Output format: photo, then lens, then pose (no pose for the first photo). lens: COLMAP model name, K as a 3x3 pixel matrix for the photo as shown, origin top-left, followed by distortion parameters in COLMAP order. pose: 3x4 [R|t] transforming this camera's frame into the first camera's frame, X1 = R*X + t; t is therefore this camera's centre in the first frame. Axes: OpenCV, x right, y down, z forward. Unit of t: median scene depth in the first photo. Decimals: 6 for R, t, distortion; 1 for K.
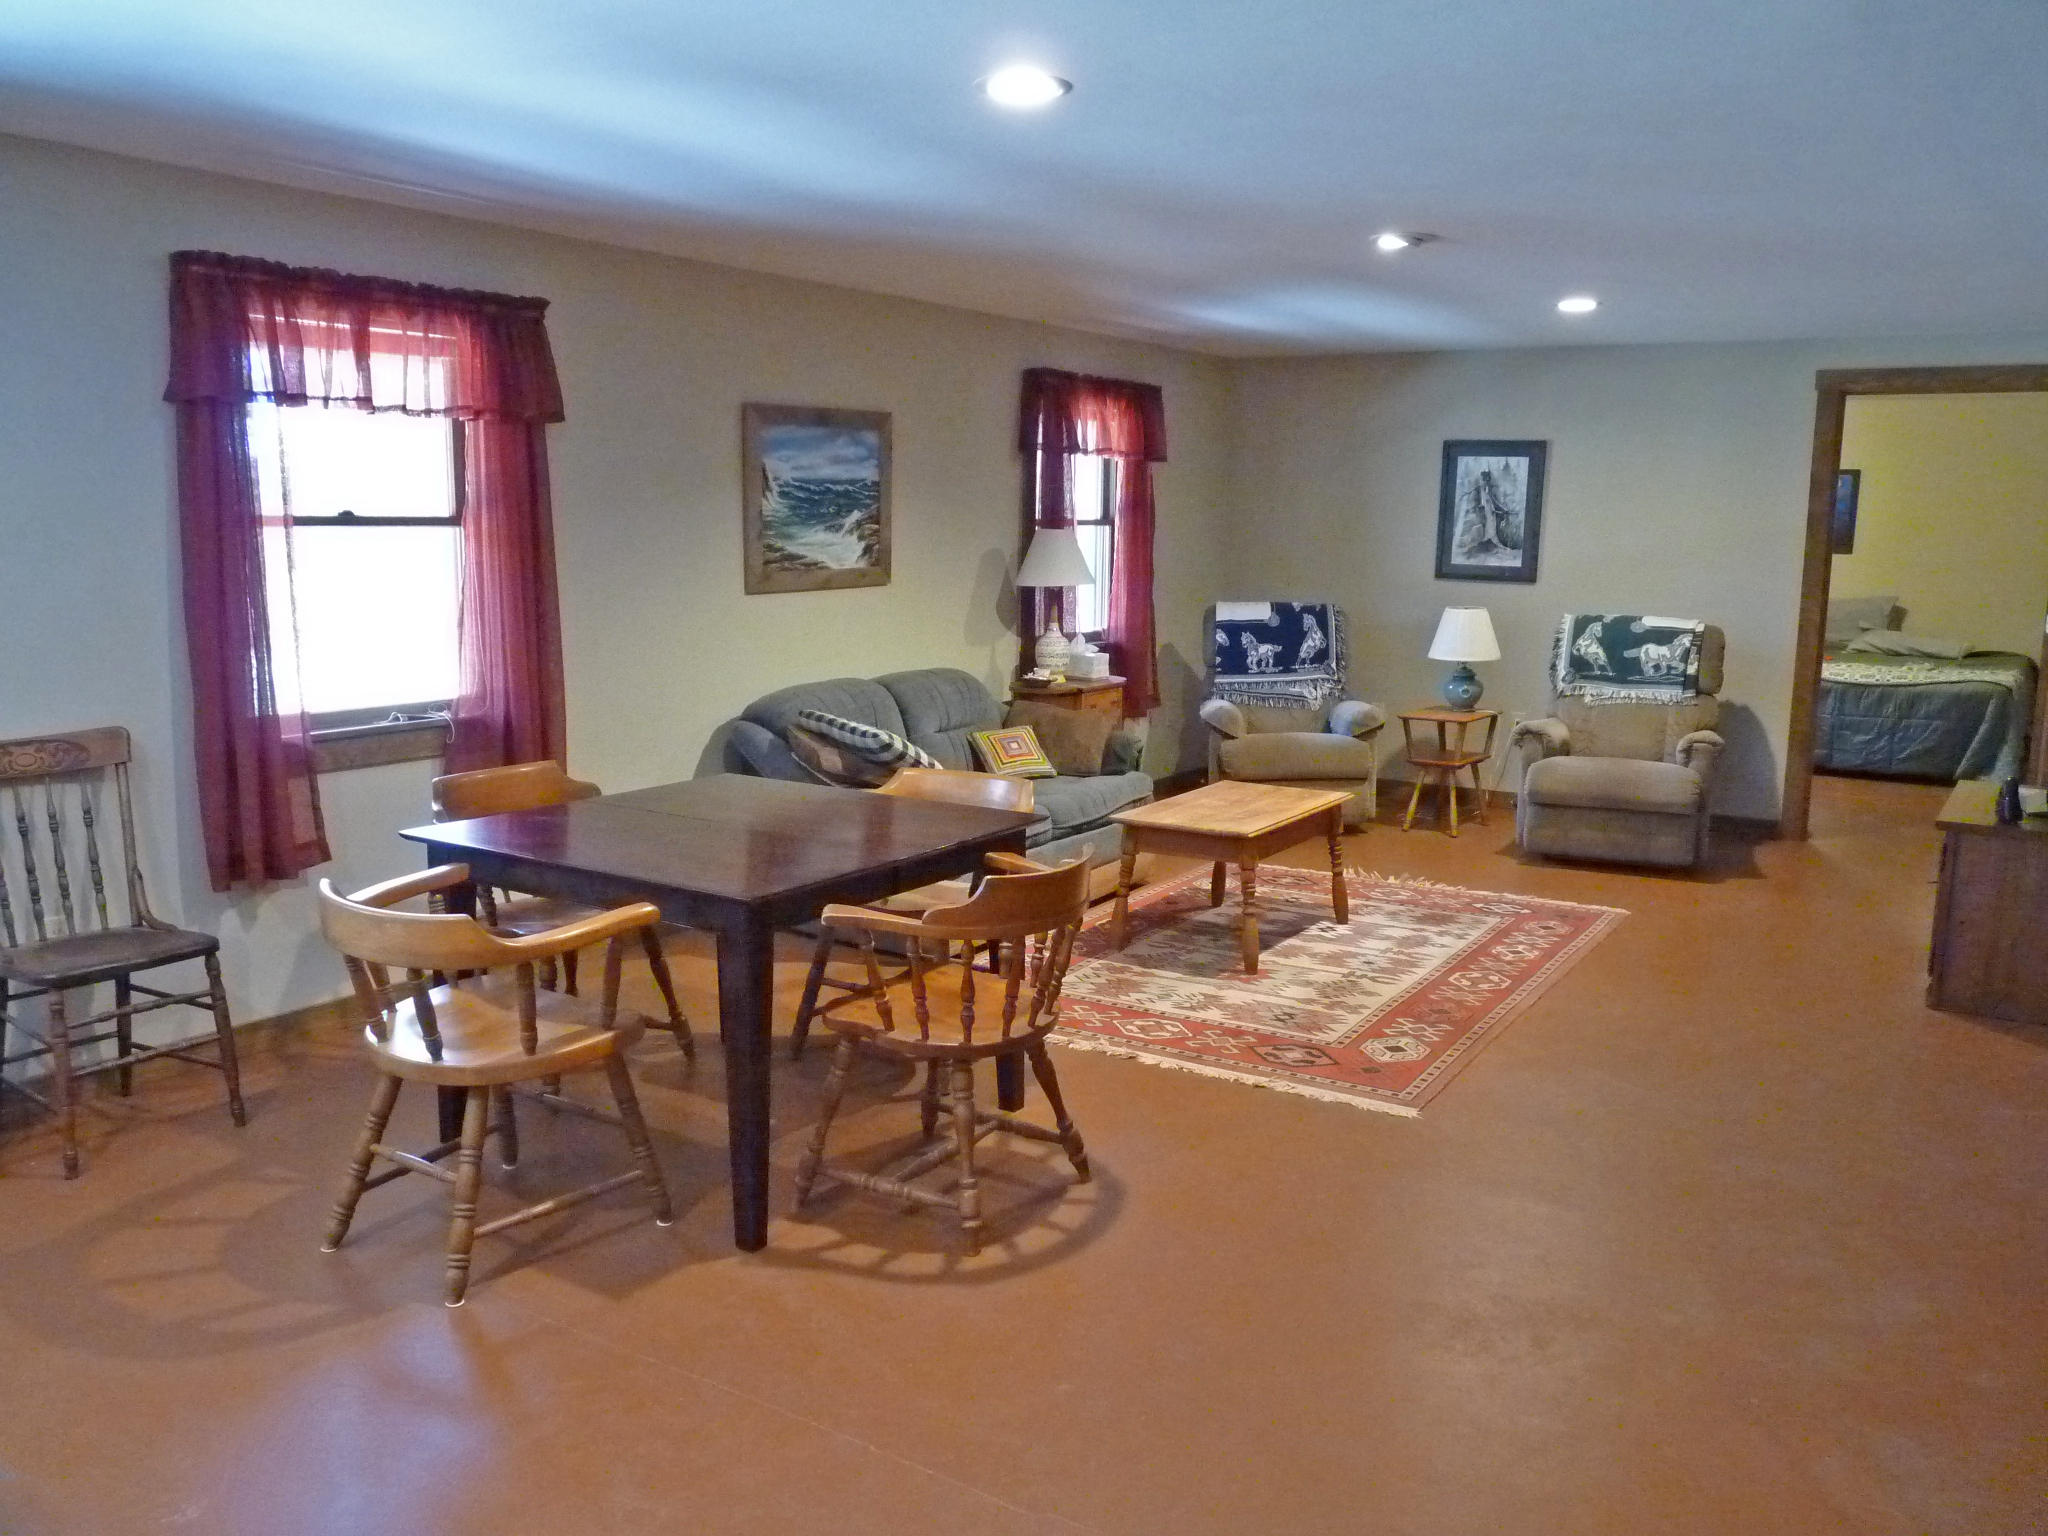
lens RADIAL K [[1658.9, 0, 1024.0], [0, 1658.9, 768.0], [0, 0, 1]] dist [-0.018538, -0.002524]
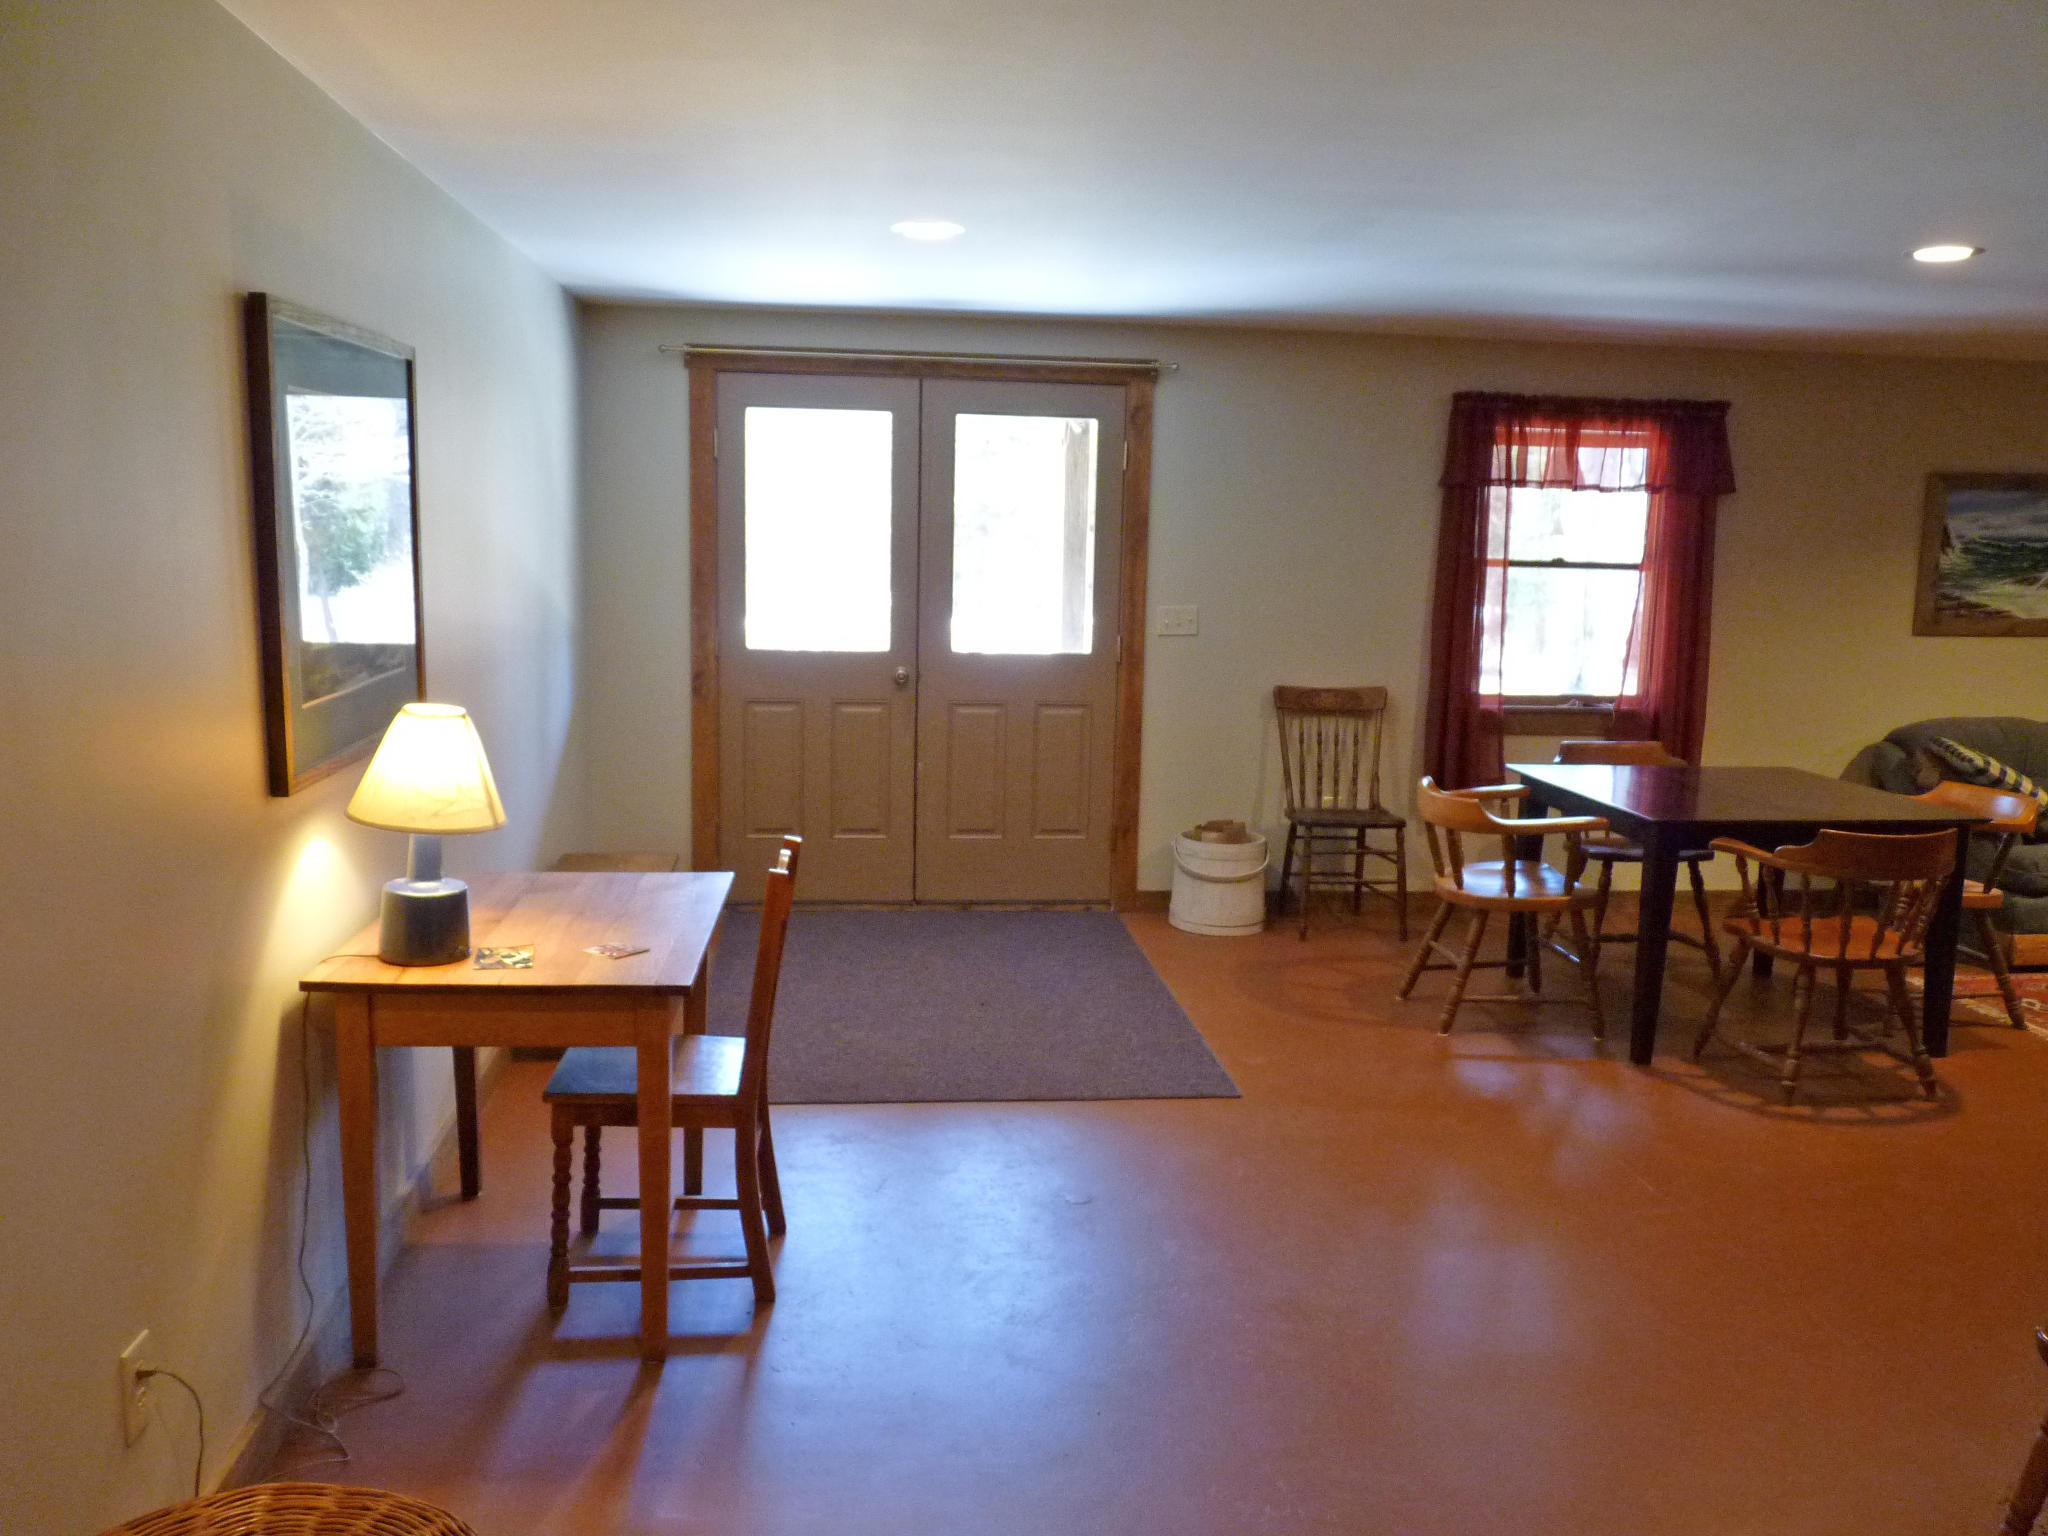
lens RADIAL K [[1658.9, 0, 1024.0], [0, 1658.9, 768.0], [0, 0, 1]] dist [-0.018538, -0.002524]
pose [[0.642552, 0.112705, -0.757908, 0.405028], [-0.132102, 0.990607, 0.035313, 0.036792], [0.754769, 0.077431, 0.651405, -0.277008]]
